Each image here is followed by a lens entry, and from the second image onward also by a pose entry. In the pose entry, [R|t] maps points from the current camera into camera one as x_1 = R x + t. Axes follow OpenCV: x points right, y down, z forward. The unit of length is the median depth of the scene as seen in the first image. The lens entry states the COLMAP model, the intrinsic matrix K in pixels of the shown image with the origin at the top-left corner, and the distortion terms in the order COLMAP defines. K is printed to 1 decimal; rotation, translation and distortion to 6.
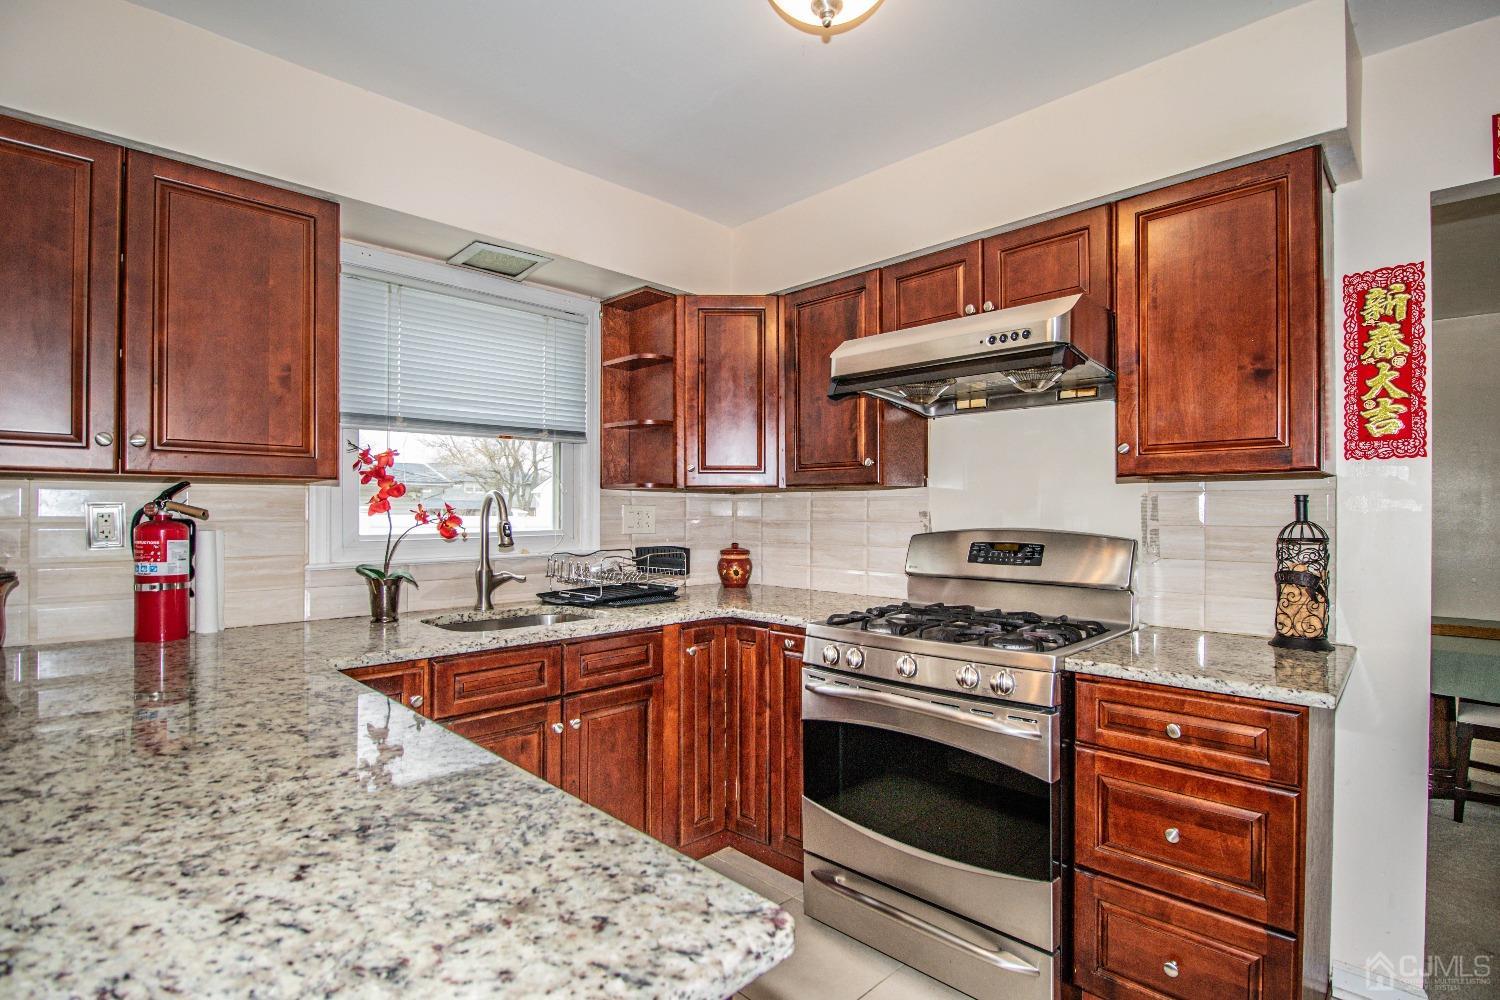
lens RADIAL K [[714.3, 0, 750.5], [0, 714.3, 517.7], [0, 0, 1]] dist [-0.023711, -0.000823]
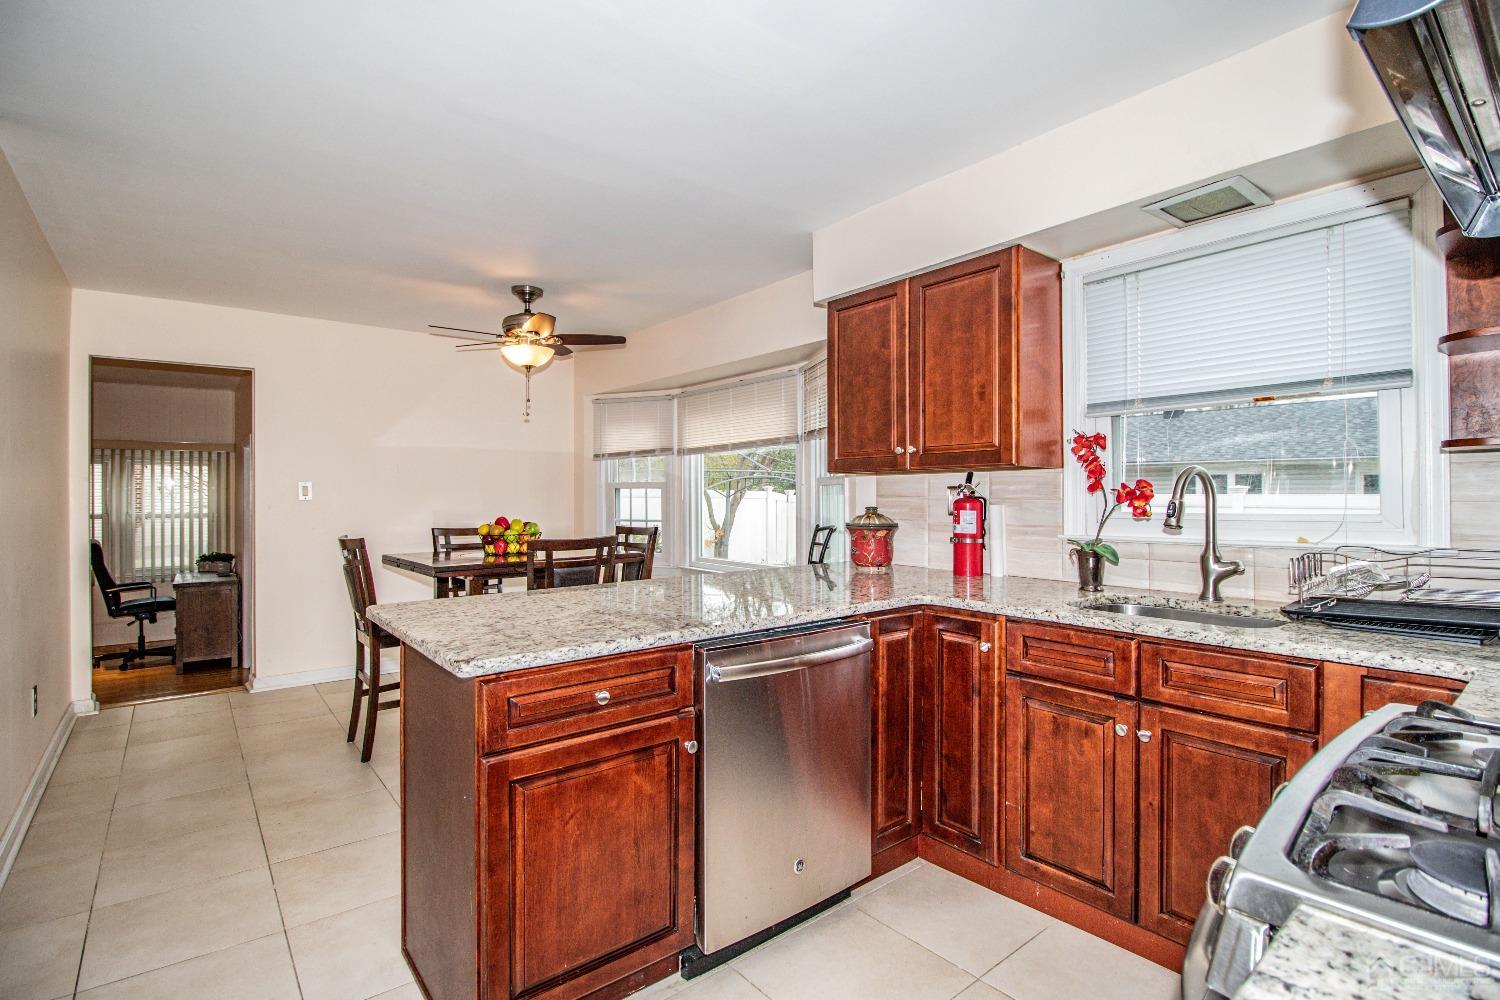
lens RADIAL K [[706.3, 0, 751.0], [0, 706.3, 492.0], [0, 0, 1]] dist [0.000086, -0.000119]
pose [[-0.109252, -0.003018, -0.994010, 0.706377], [-0.003061, 0.999992, -0.002700, -0.002175], [0.994009, 0.002748, -0.109260, 0.663768]]
